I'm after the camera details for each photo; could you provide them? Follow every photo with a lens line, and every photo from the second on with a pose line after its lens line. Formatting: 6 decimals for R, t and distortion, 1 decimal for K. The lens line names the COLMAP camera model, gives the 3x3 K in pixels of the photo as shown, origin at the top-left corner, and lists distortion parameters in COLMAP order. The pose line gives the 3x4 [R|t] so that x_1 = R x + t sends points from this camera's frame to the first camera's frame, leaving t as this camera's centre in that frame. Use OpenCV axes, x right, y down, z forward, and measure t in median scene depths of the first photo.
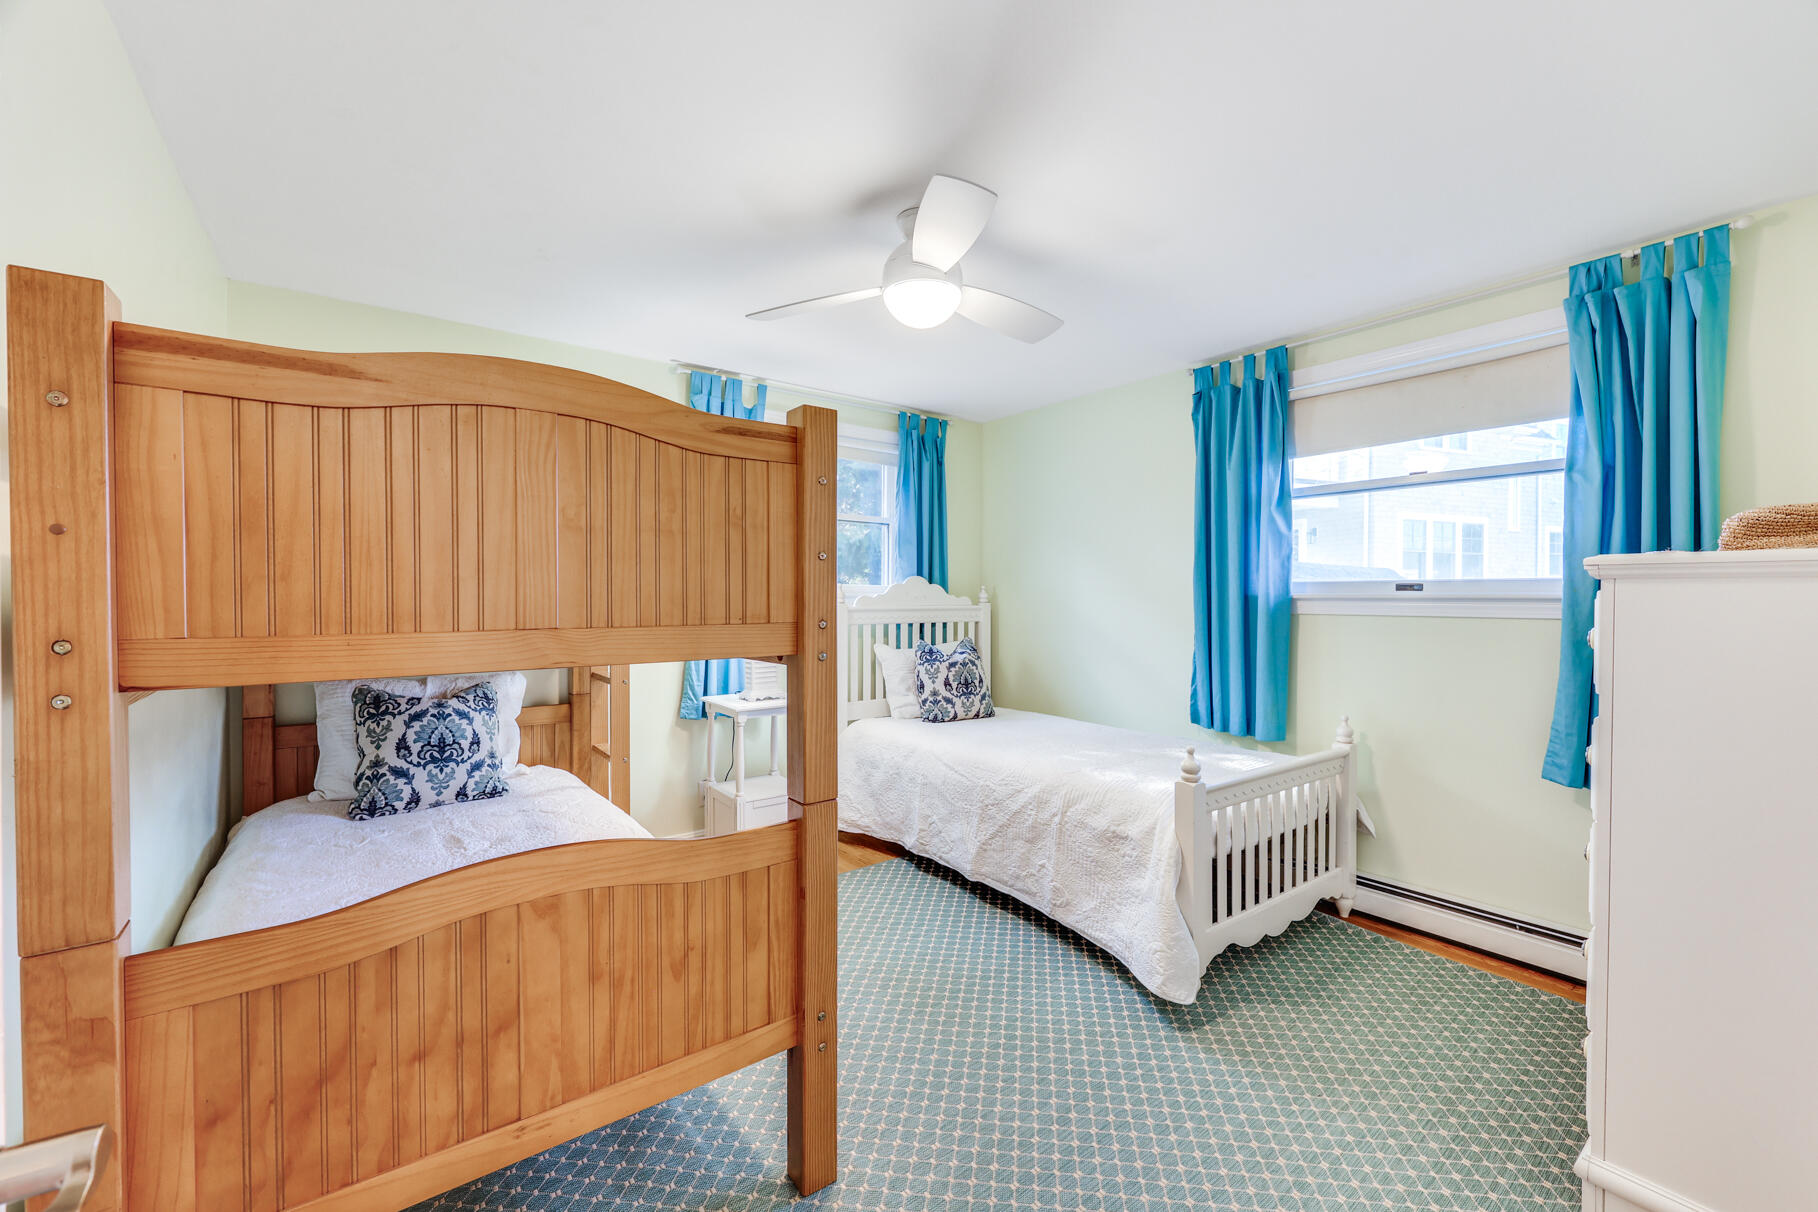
lens RADIAL K [[761.1, 0, 909.0], [0, 761.1, 607.5], [0, 0, 1]] dist [0.002019, 0.000484]
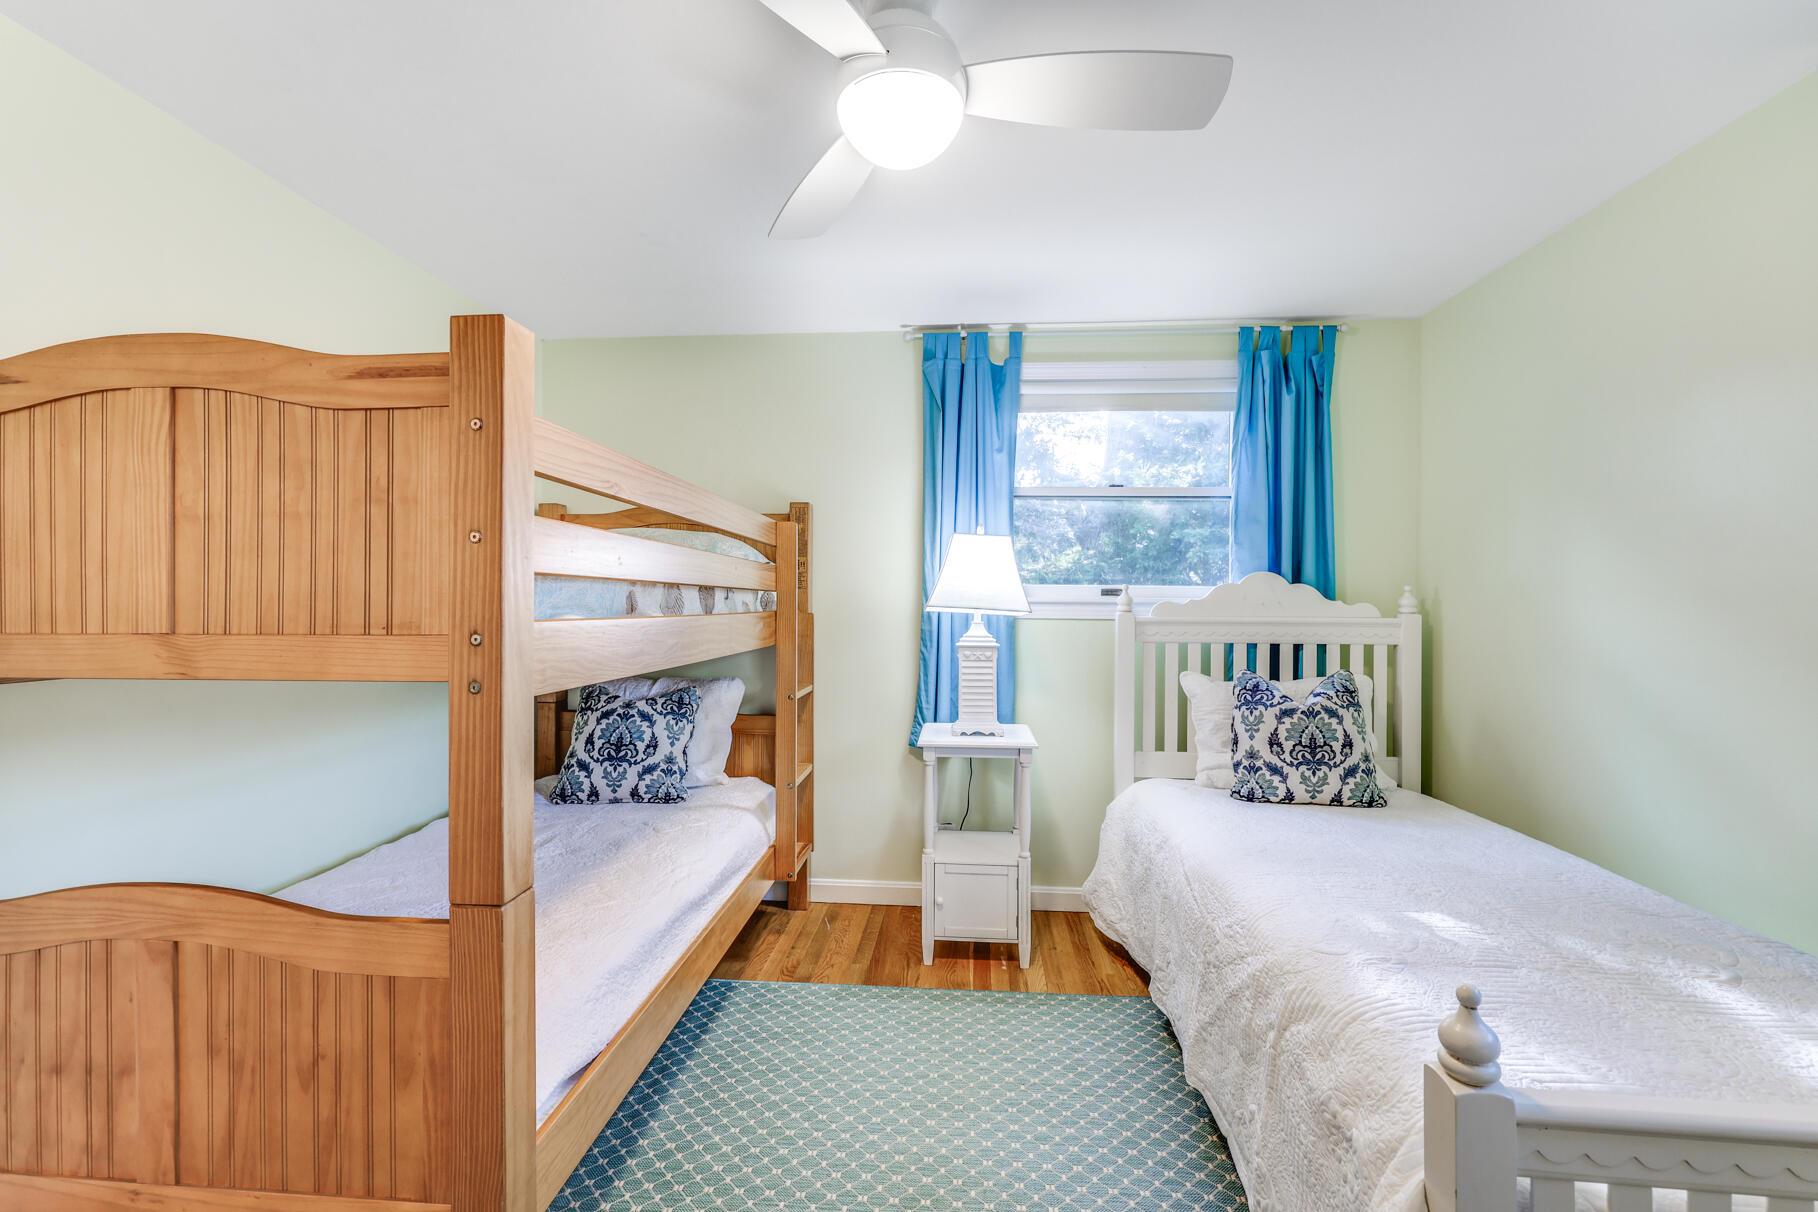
lens RADIAL K [[792.3, 0, 909.0], [0, 792.3, 606.0], [0, 0, 1]] dist [0.000457, 0.000197]
pose [[0.735772, 0.004978, -0.677212, 0.403684], [-0.013361, 0.999885, -0.007166, -0.004691], [0.677098, 0.014321, 0.735753, 0.473362]]
